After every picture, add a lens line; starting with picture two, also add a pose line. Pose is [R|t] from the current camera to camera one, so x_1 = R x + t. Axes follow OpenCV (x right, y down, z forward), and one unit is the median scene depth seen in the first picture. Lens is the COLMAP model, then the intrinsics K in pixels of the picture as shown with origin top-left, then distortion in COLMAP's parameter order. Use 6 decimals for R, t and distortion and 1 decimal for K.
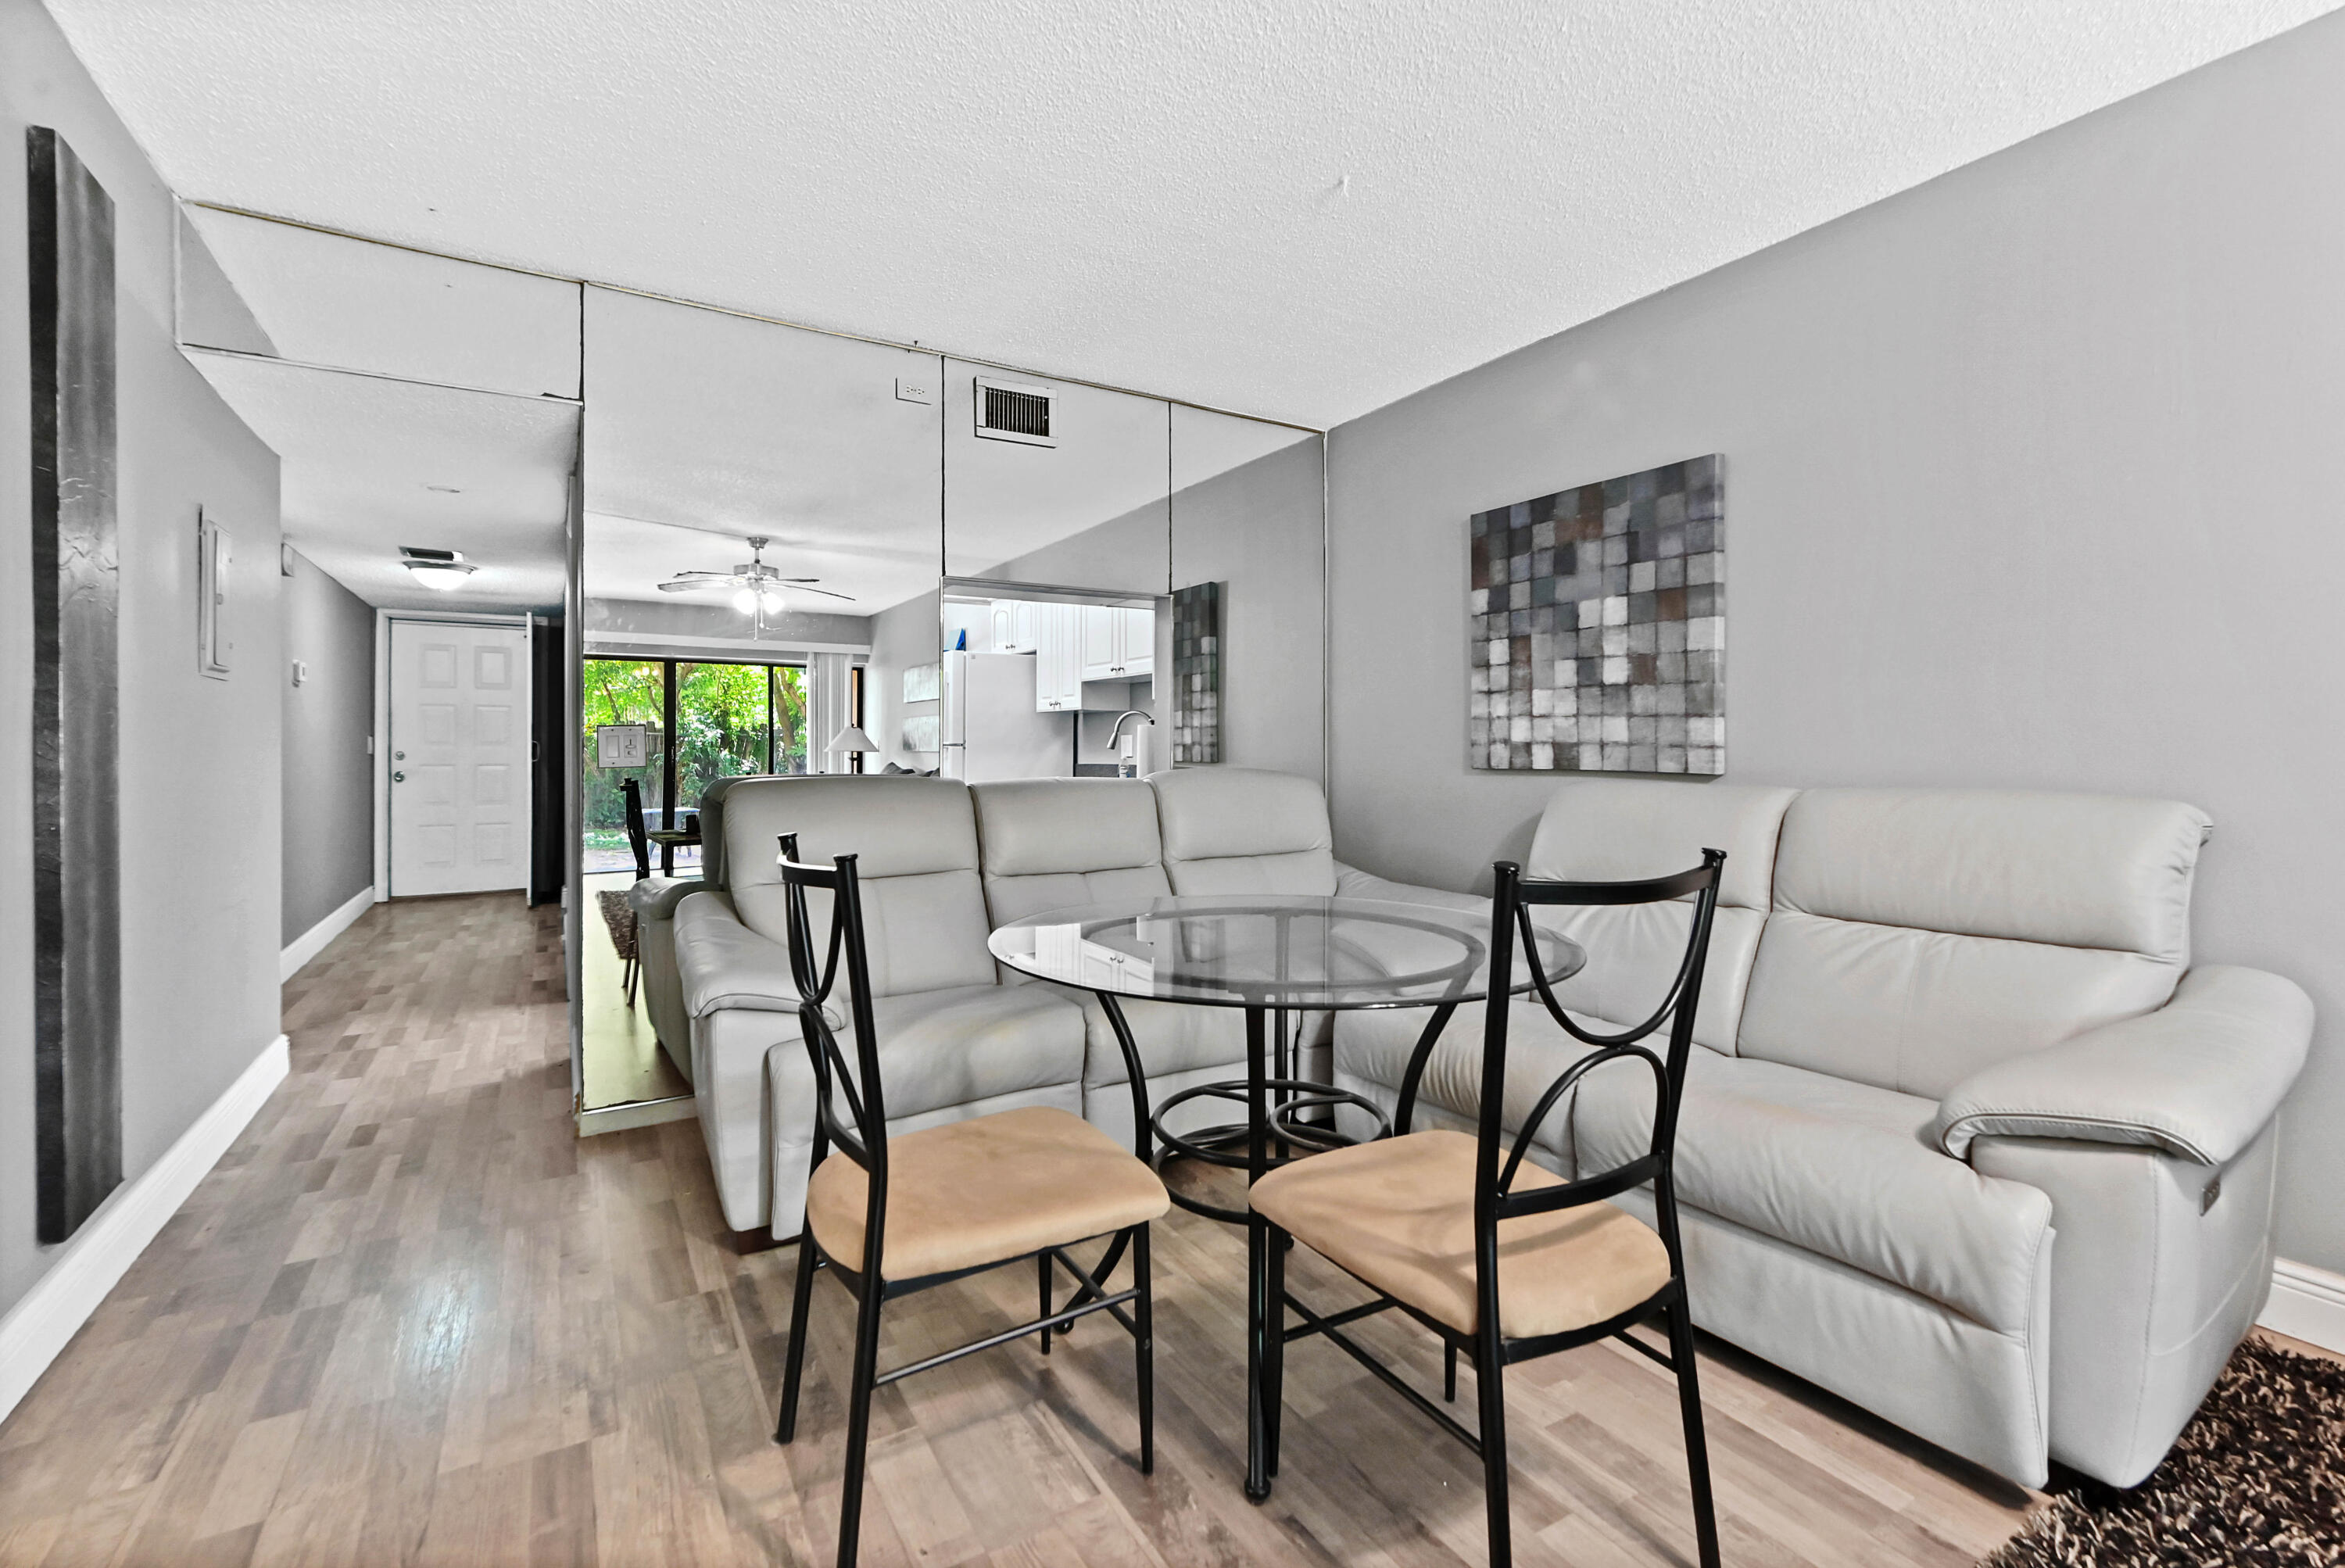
lens RADIAL K [[1036.2, 0, 1177.4], [0, 1036.2, 761.1], [0, 0, 1]] dist [-0.002852, 0.000002]
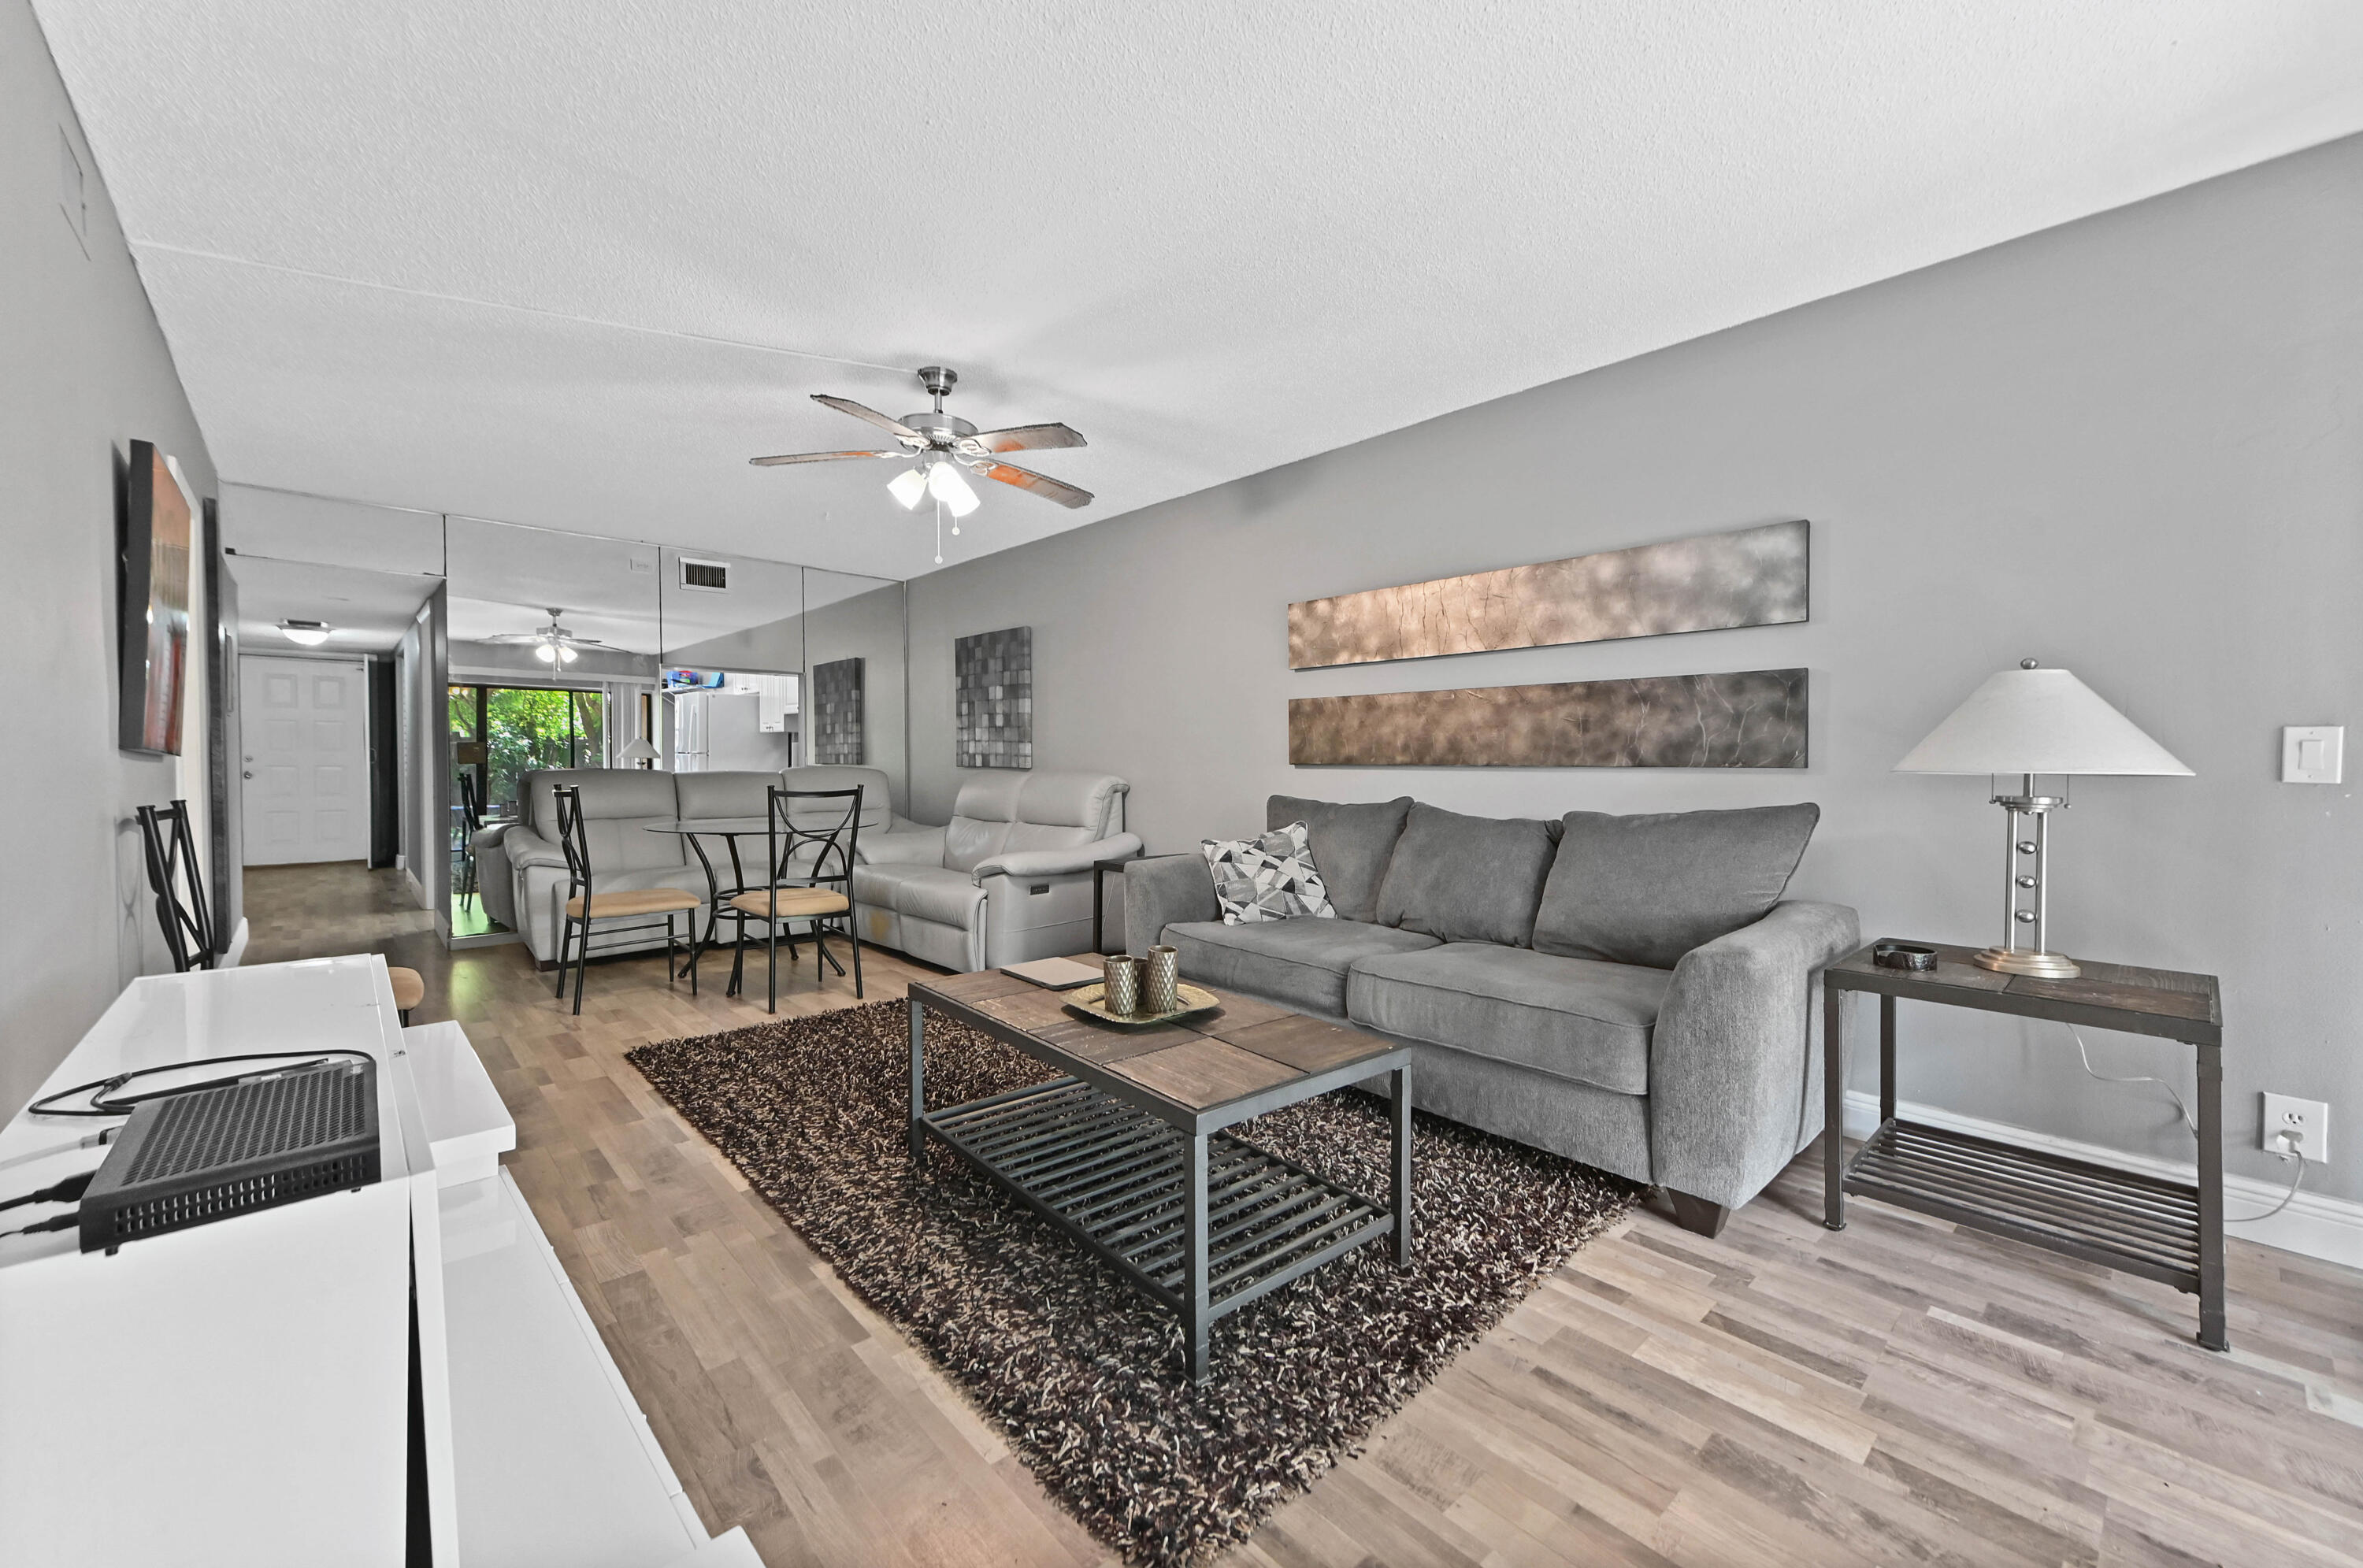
lens RADIAL K [[925.7, 0, 1199.3], [0, 925.7, 788.9], [0, 0, 1]] dist [0.002543, 0.000095]
pose [[0.977608, -0.002206, 0.210422, 0.403513], [-0.002097, 0.999793, 0.020223, 0.014679], [-0.210423, -0.020212, 0.977402, -0.925859]]
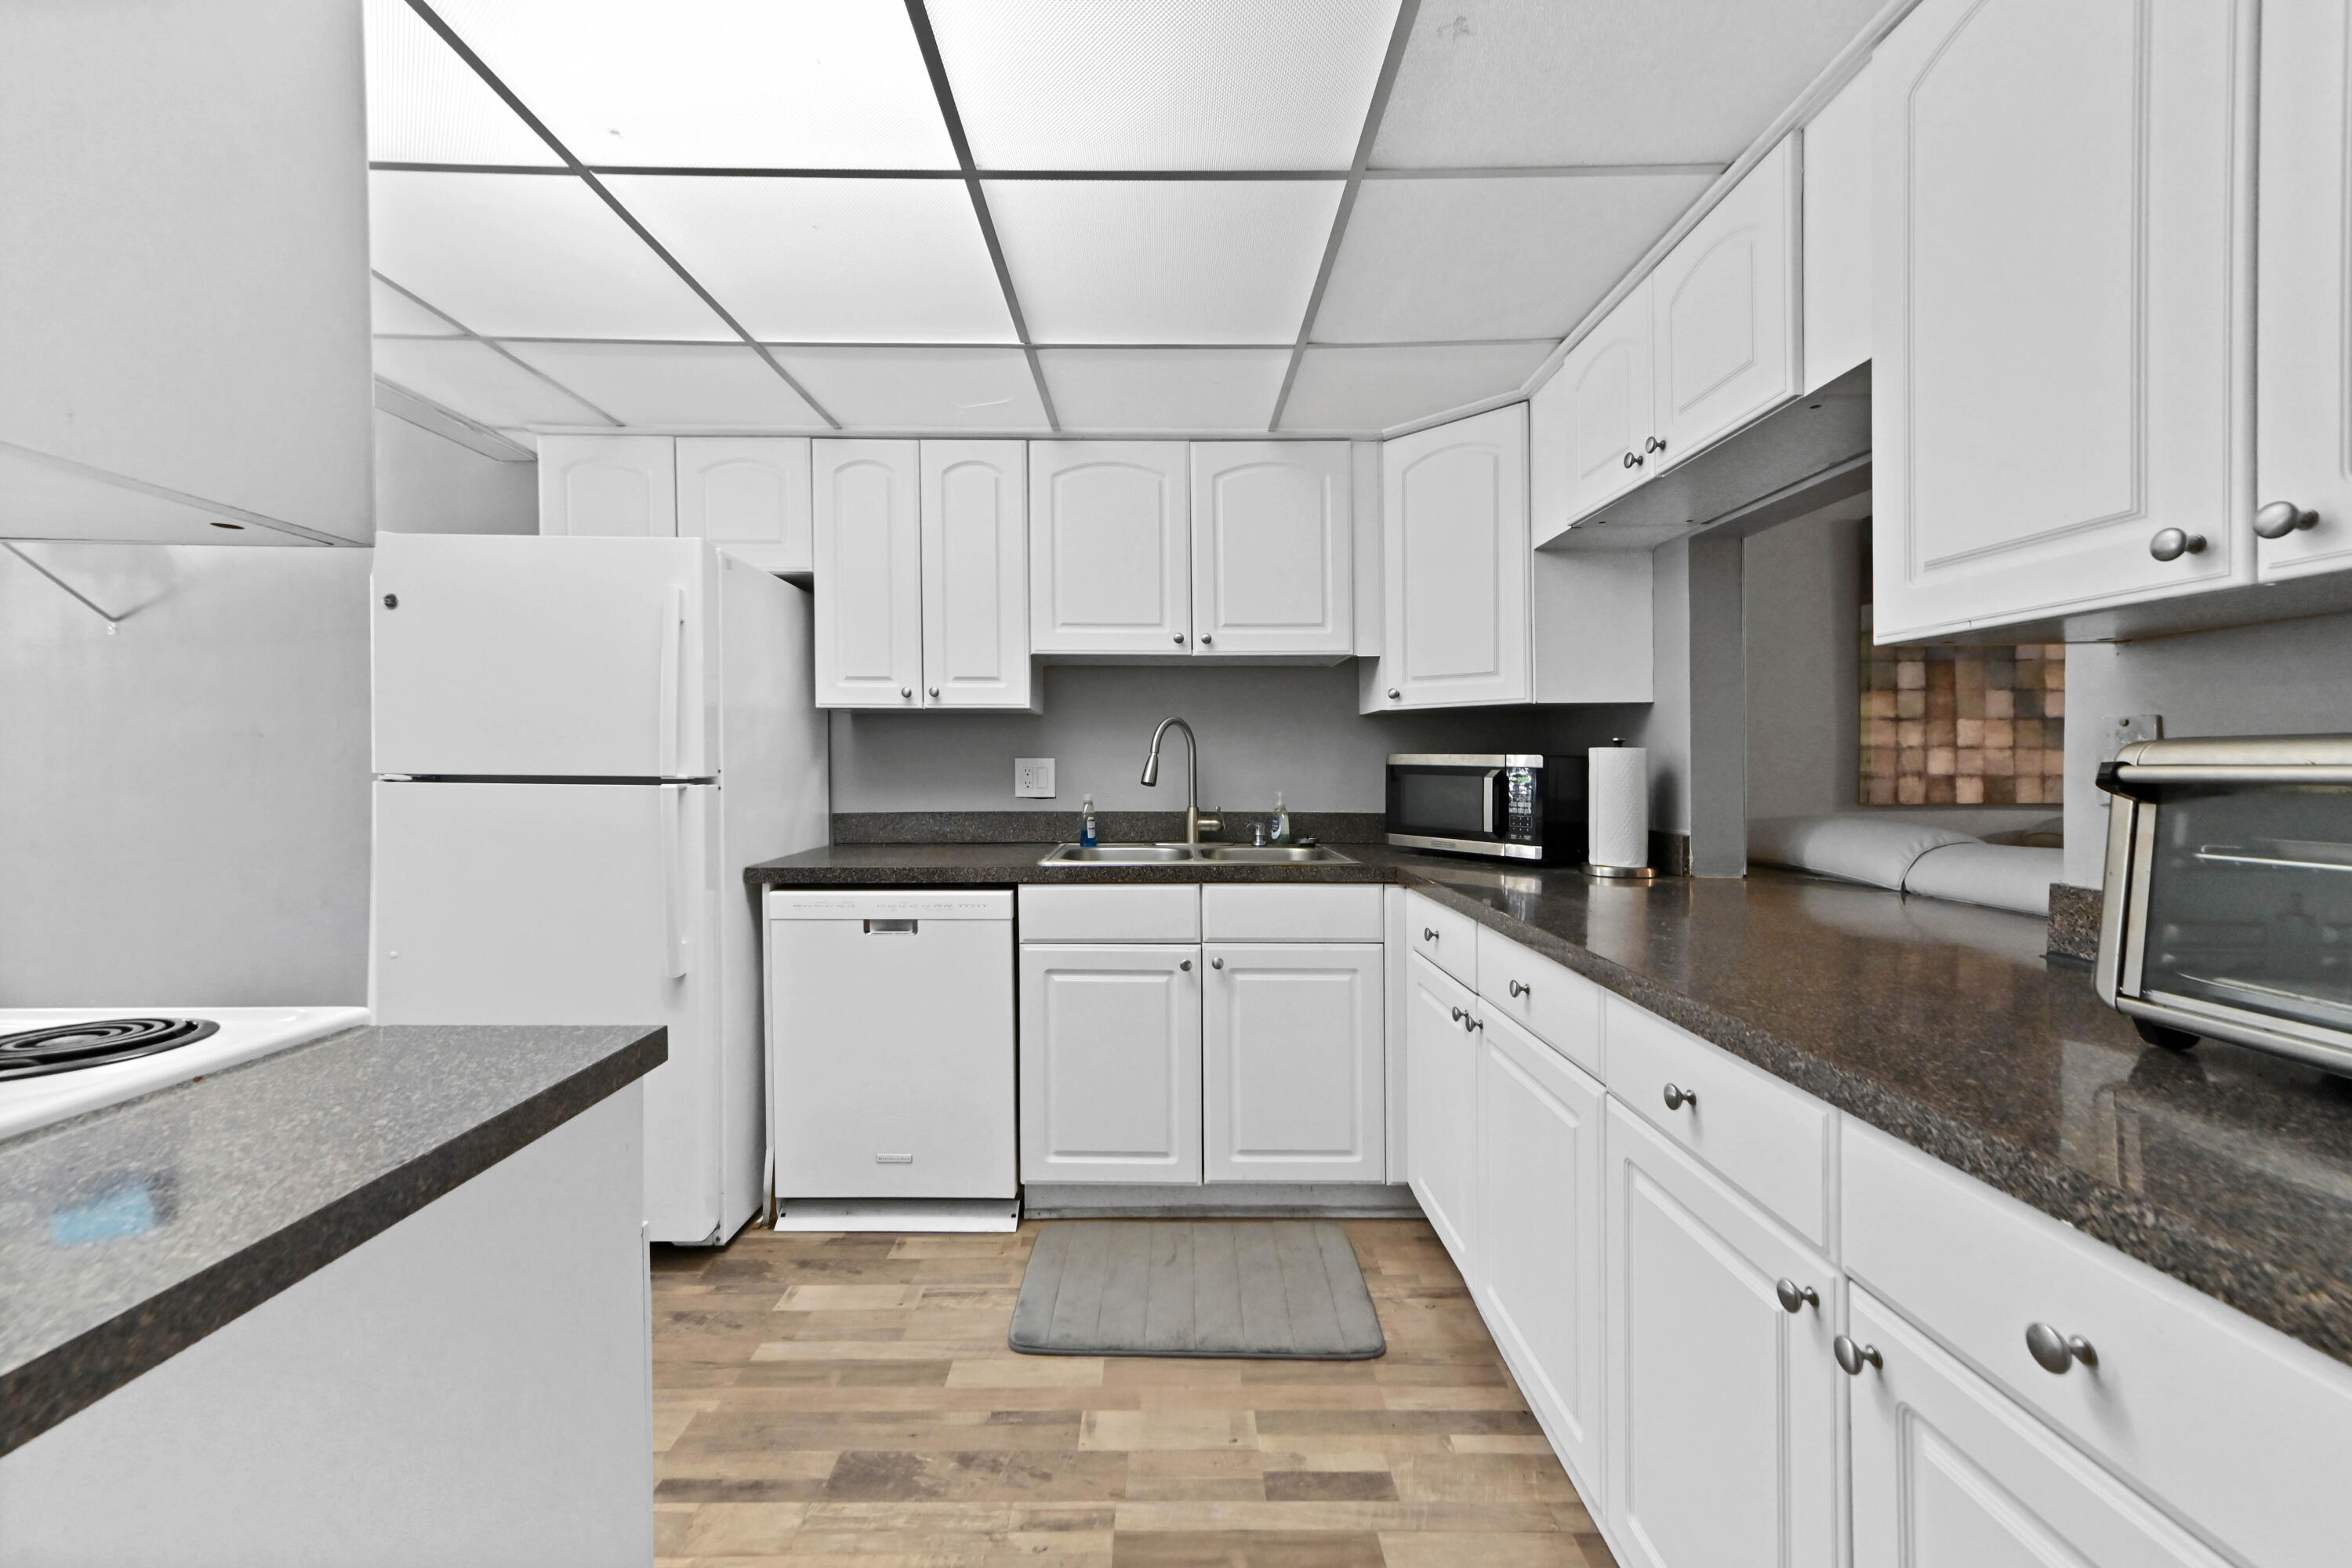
lens RADIAL K [[969.0, 0, 1162.4], [0, 969.0, 780.9], [0, 0, 1]] dist [0.012407, 0.000026]
pose [[0.498270, 0.003786, 0.867014, -0.807735], [0.013952, 0.999826, -0.012385, -0.012519], [-0.866910, 0.018268, 0.498130, 1.223767]]
